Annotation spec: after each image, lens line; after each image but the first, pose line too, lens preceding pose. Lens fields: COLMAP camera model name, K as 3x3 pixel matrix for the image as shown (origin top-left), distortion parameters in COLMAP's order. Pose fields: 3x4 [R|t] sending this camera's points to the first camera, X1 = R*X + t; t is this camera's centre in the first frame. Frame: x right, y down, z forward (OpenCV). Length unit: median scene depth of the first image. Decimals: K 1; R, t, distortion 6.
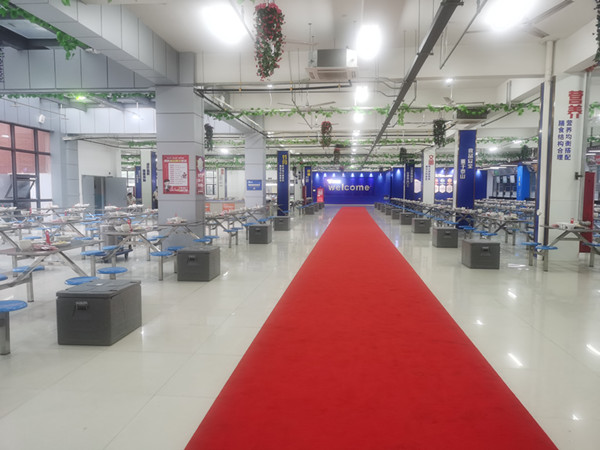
lens RADIAL K [[468.5, 0, 299.7], [0, 468.5, 225.8], [0, 0, 1]] dist [0.003343, -0.005407]
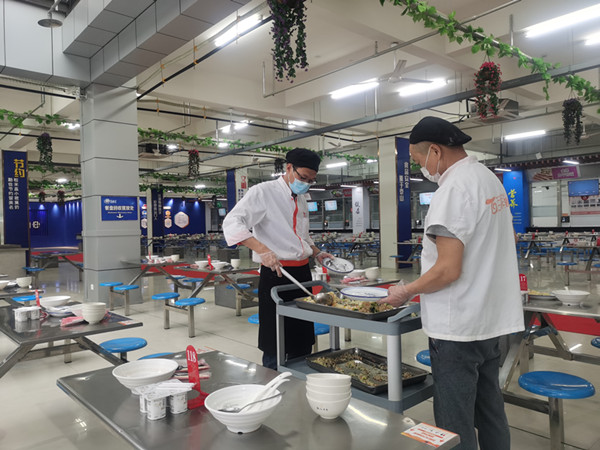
lens RADIAL K [[468.5, 0, 300.1], [0, 468.5, 224.8], [0, 0, 1]] dist [0.003343, -0.005407]
pose [[0.672969, -0.017977, 0.739452, -0.348102], [0.079449, 0.995678, -0.048099, -0.045060], [-0.735391, 0.091118, 0.671489, 0.695134]]
